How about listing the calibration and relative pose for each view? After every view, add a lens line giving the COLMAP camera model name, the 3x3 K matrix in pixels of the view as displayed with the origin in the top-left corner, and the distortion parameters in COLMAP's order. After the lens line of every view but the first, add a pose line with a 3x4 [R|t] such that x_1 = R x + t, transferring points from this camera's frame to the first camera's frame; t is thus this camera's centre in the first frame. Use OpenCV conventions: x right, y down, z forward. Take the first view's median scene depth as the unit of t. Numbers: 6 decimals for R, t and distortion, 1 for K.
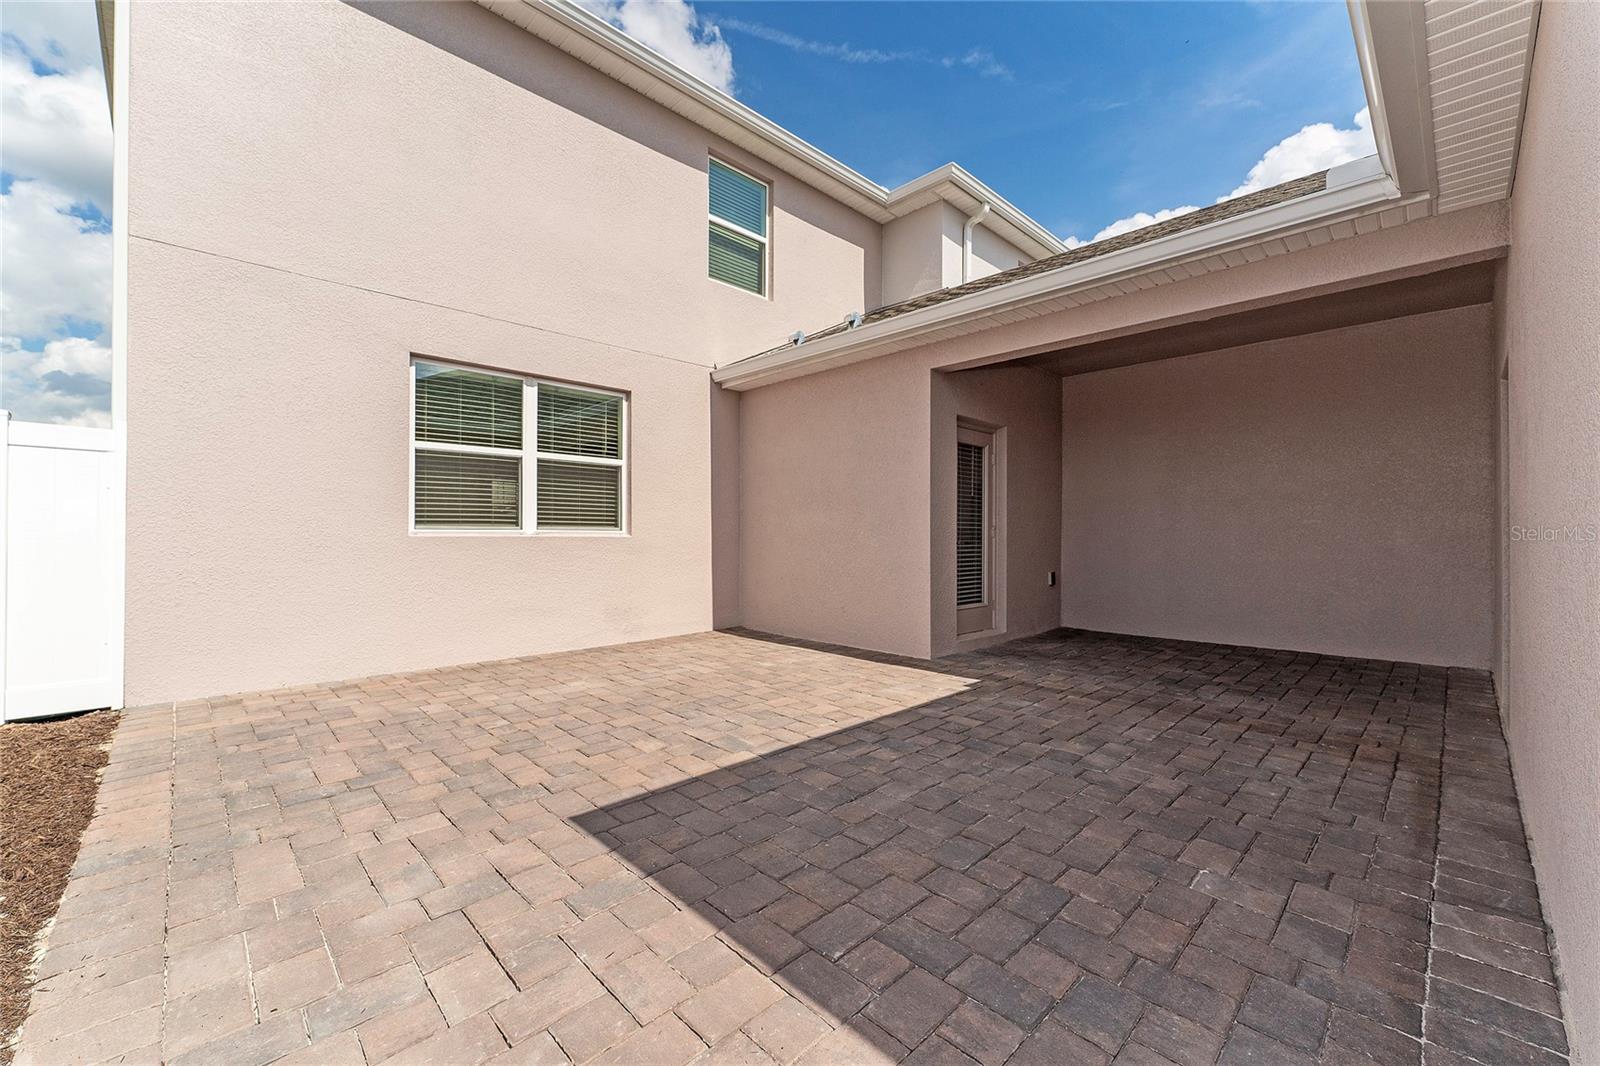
lens RADIAL K [[639.3, 0, 795.1], [0, 639.3, 525.4], [0, 0, 1]] dist [0.000263, -0.000258]
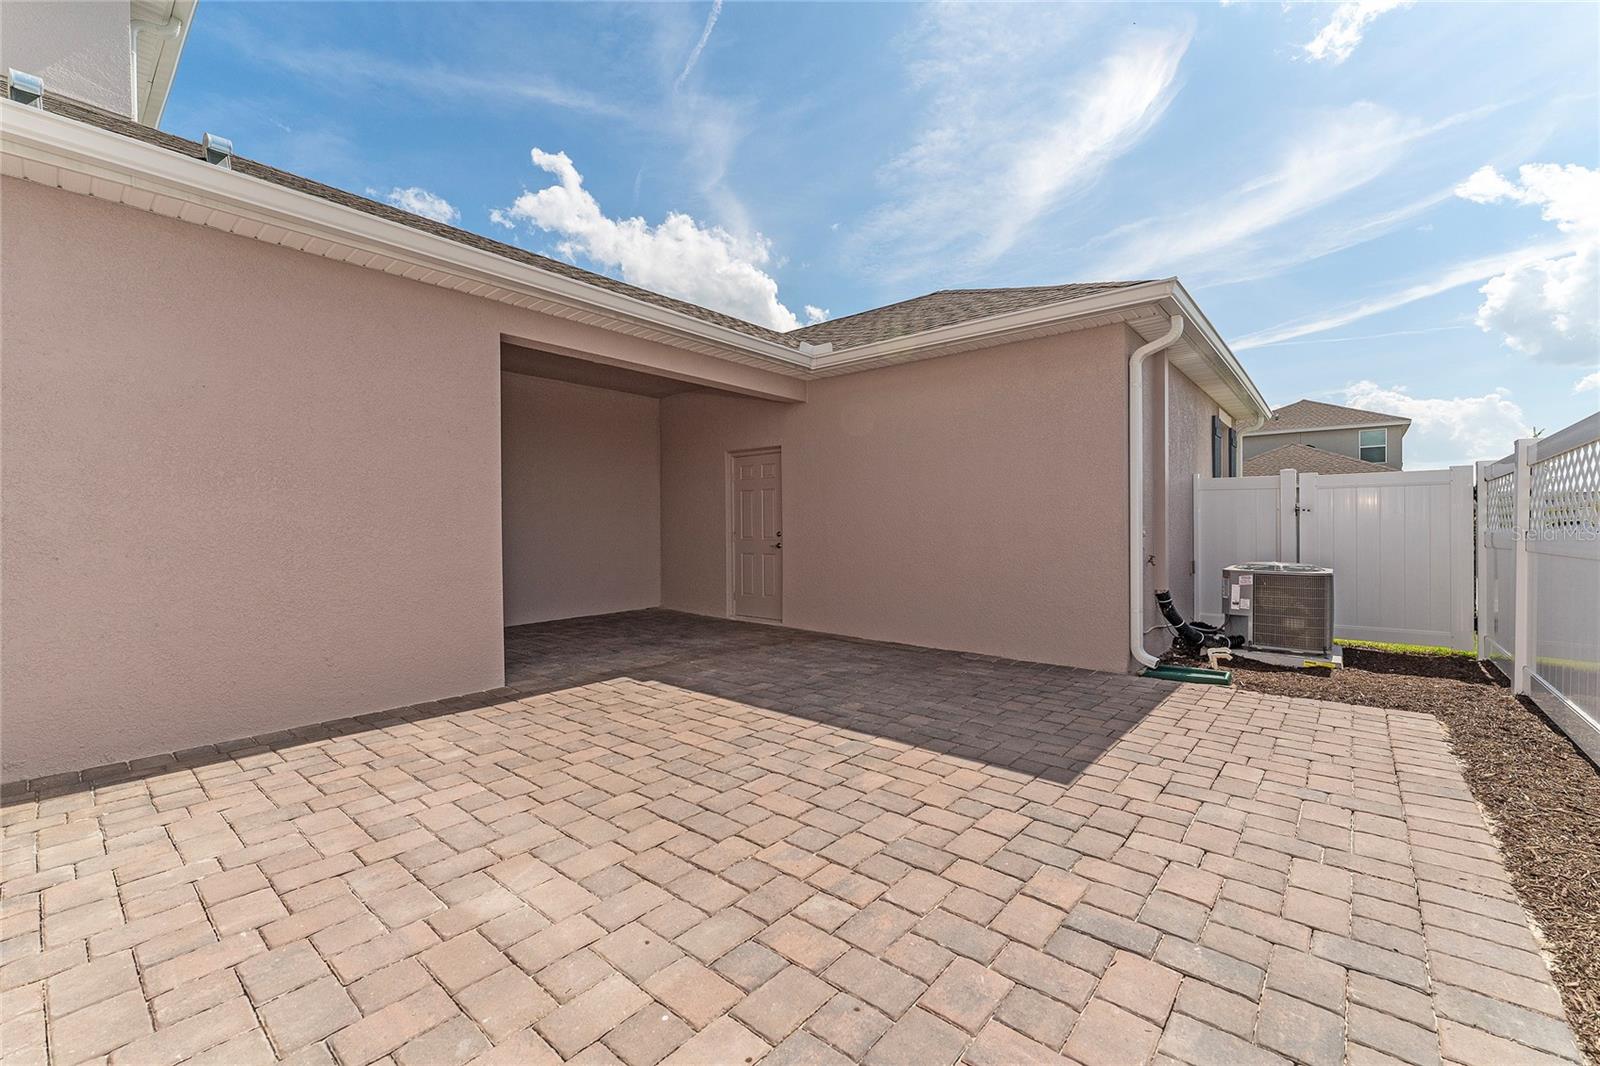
lens RADIAL K [[639.3, 0, 795.1], [0, 639.3, 525.4], [0, 0, 1]] dist [0.000263, -0.000258]
pose [[-0.079133, -0.002128, 0.996862, -1.069971], [-0.008143, 0.999966, 0.001488, -0.003137], [-0.996831, -0.008000, -0.079147, 1.160612]]
